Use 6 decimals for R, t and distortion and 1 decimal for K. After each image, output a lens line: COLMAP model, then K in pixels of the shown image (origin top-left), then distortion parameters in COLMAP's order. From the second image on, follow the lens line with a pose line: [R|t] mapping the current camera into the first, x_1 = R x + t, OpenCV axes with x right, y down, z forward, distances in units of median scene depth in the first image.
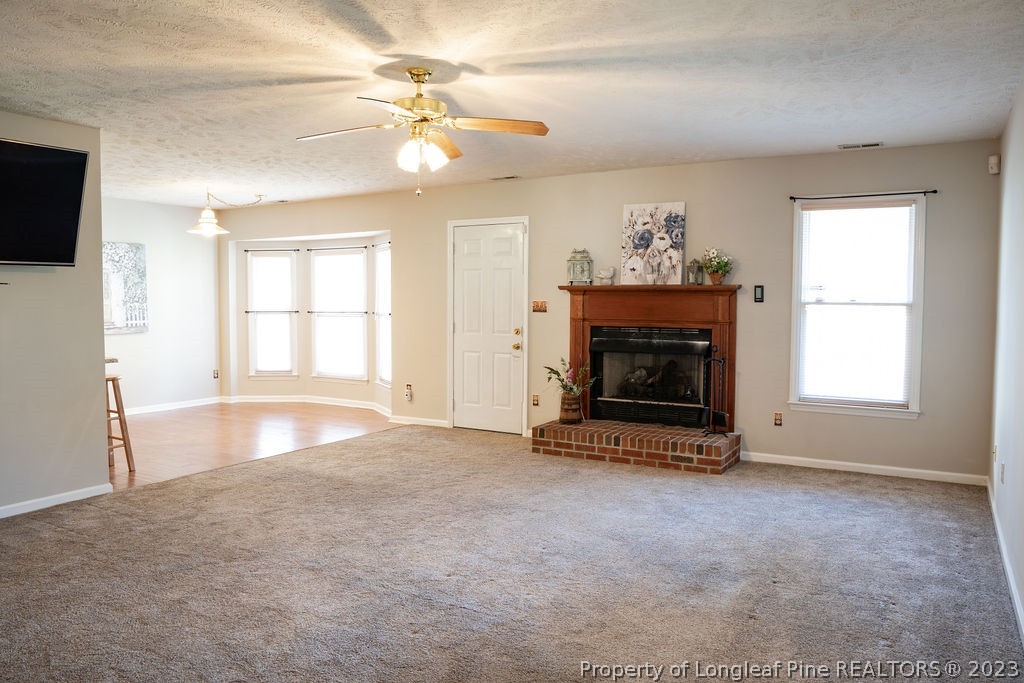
lens RADIAL K [[718.5, 0, 509.3], [0, 718.5, 338.8], [0, 0, 1]] dist [-0.116159, 0.105886]
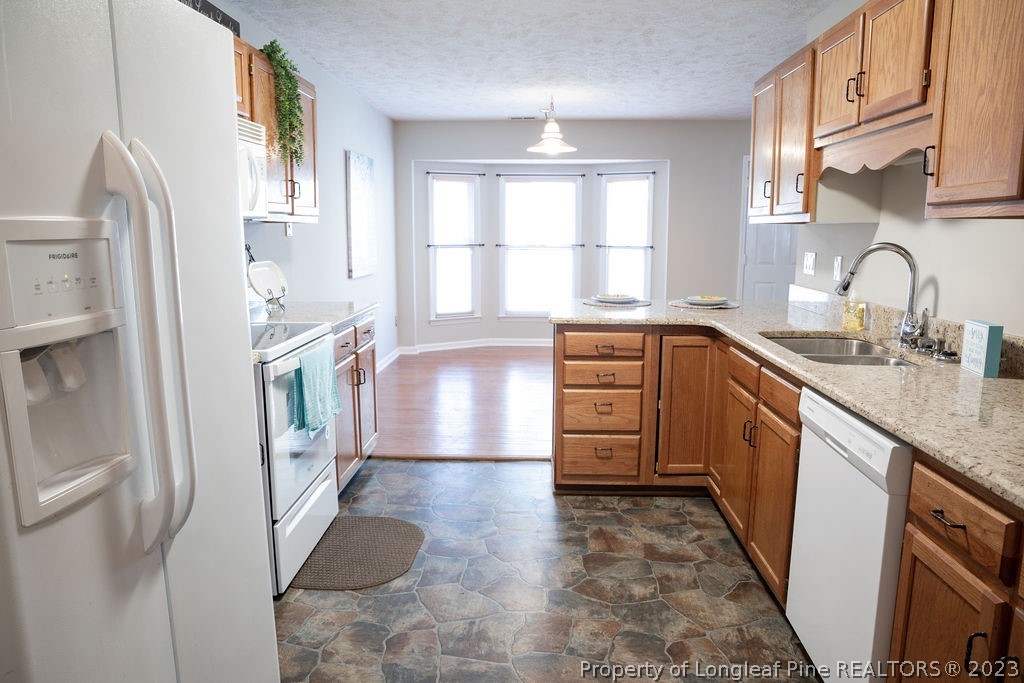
lens RADIAL K [[697.5, 0, 512.0], [0, 697.5, 341.5], [0, 0, 1]] dist [-0.110158, 0.079430]
pose [[0.883093, -0.072377, 0.463581, -0.915778], [0.024479, 0.993792, 0.108525, -0.015945], [-0.468558, -0.084490, 0.879383, 0.291195]]
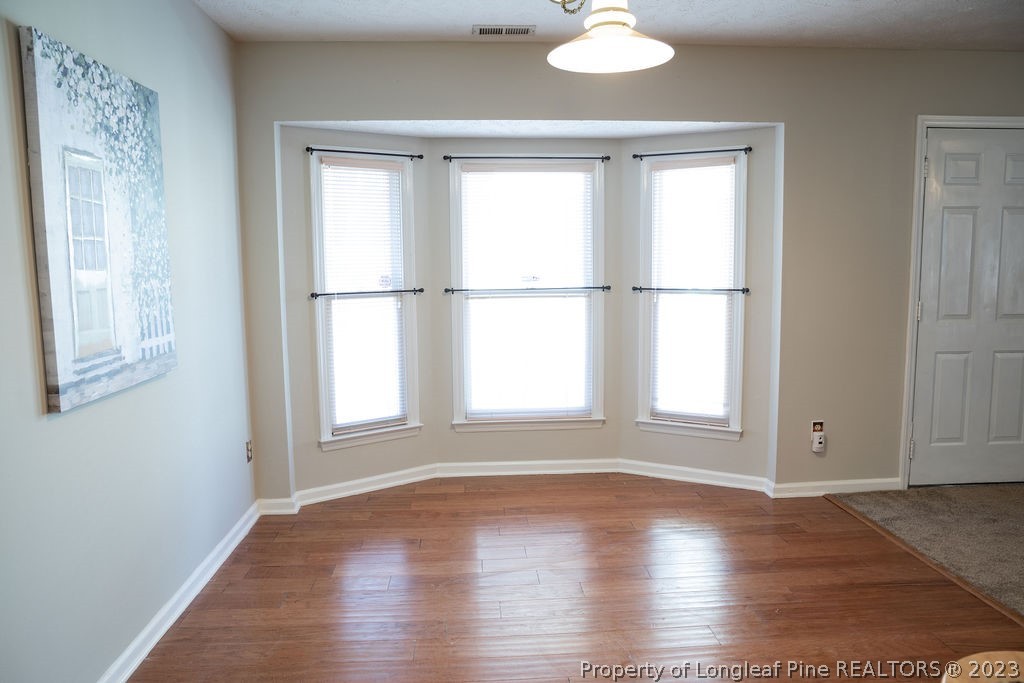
lens RADIAL K [[718.5, 0, 509.3], [0, 718.5, 338.8], [0, 0, 1]] dist [-0.116159, 0.105886]
pose [[0.827513, -0.070907, 0.556951, -0.695555], [0.042704, 0.997068, 0.063491, -0.045992], [-0.559821, -0.028755, 0.828115, 0.787465]]
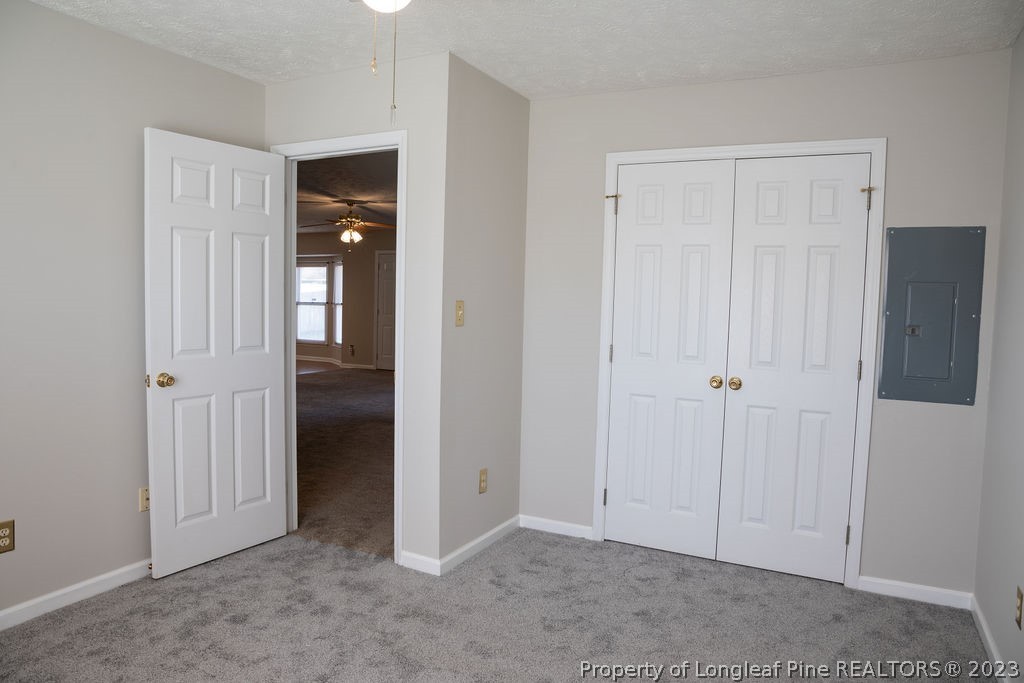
lens RADIAL K [[718.5, 0, 509.3], [0, 718.5, 338.8], [0, 0, 1]] dist [-0.116159, 0.105886]
pose [[0.998427, 0.020766, 0.052085, 0.163203], [-0.020799, 0.999784, 0.000106, 0.046252], [-0.052072, -0.001189, 0.998643, -0.805777]]
